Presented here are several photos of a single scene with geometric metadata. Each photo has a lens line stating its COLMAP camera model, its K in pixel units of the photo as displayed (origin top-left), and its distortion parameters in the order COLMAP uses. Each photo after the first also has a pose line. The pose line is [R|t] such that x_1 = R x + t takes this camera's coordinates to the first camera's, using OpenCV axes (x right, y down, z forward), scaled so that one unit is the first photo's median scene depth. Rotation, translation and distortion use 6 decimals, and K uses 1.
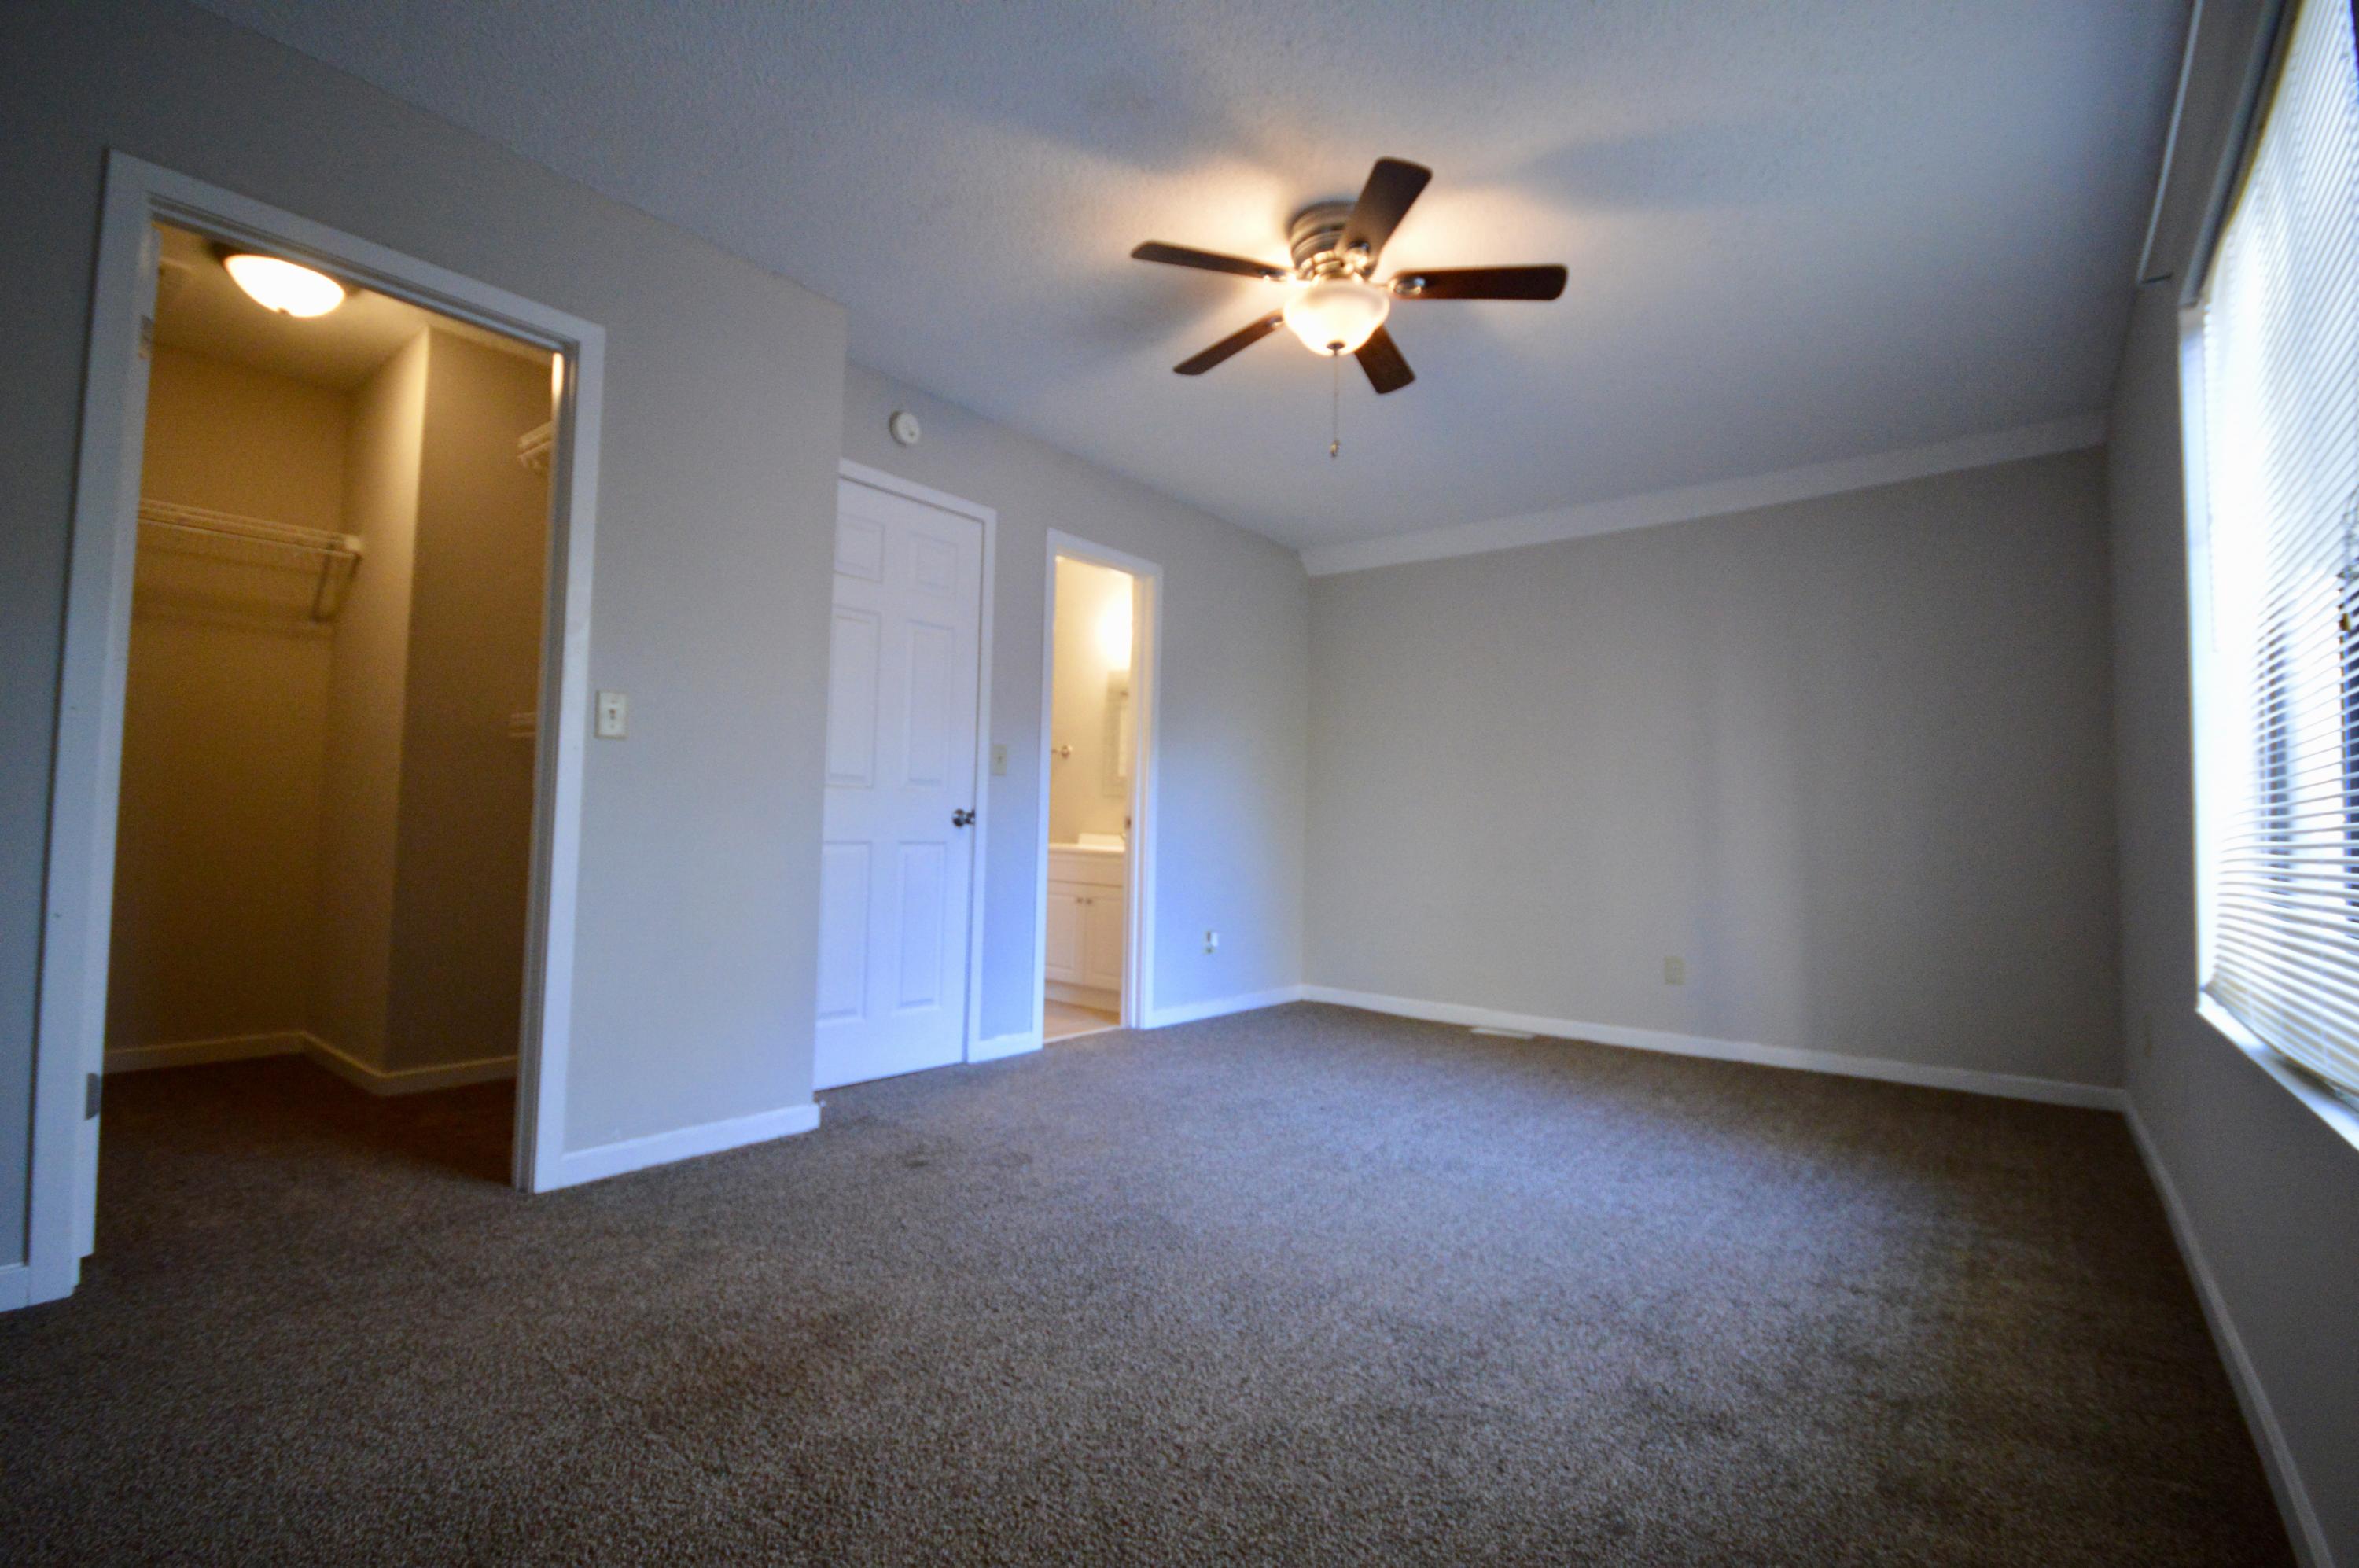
lens RADIAL K [[1049.0, 0, 1179.5], [0, 1049.0, 784.0], [0, 0, 1]] dist [0.000055, 0.000203]
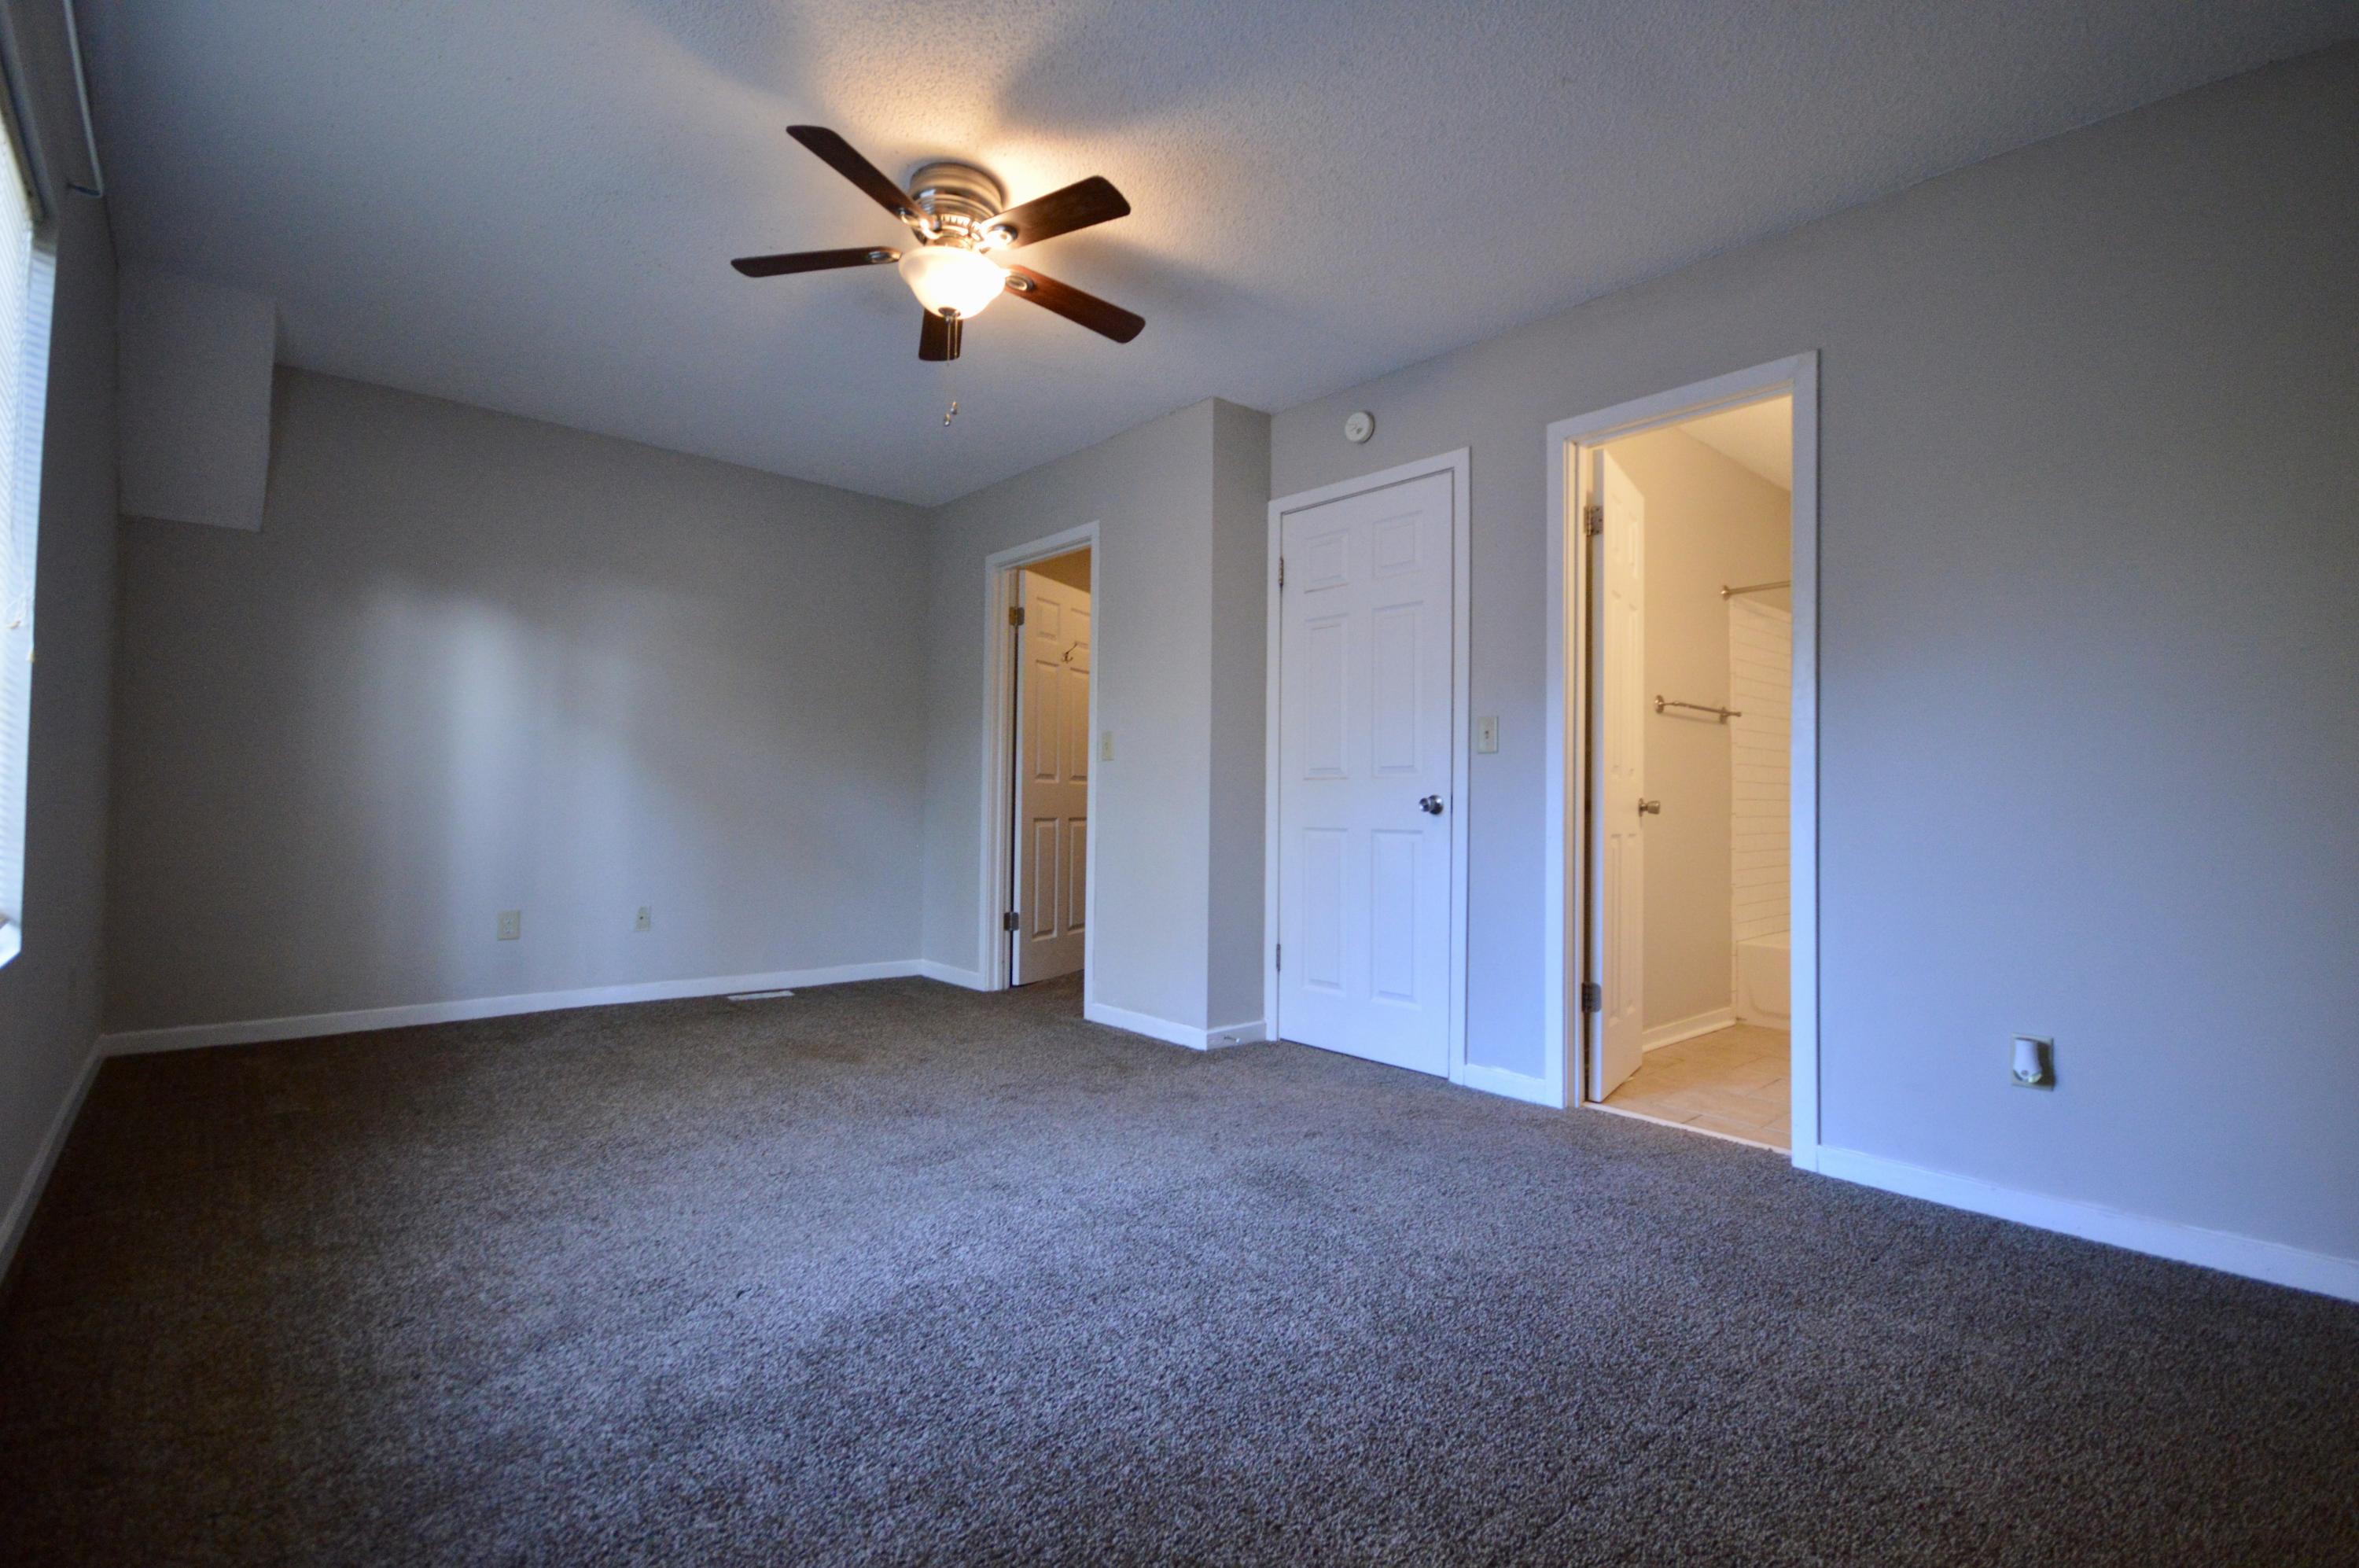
lens RADIAL K [[1049.0, 0, 1179.5], [0, 1049.0, 784.0], [0, 0, 1]] dist [0.000055, 0.000203]
pose [[-0.167835, -0.050607, -0.984515, 0.729131], [0.023130, 0.998204, -0.055253, 0.059810], [0.985544, -0.032045, -0.166363, 0.941148]]
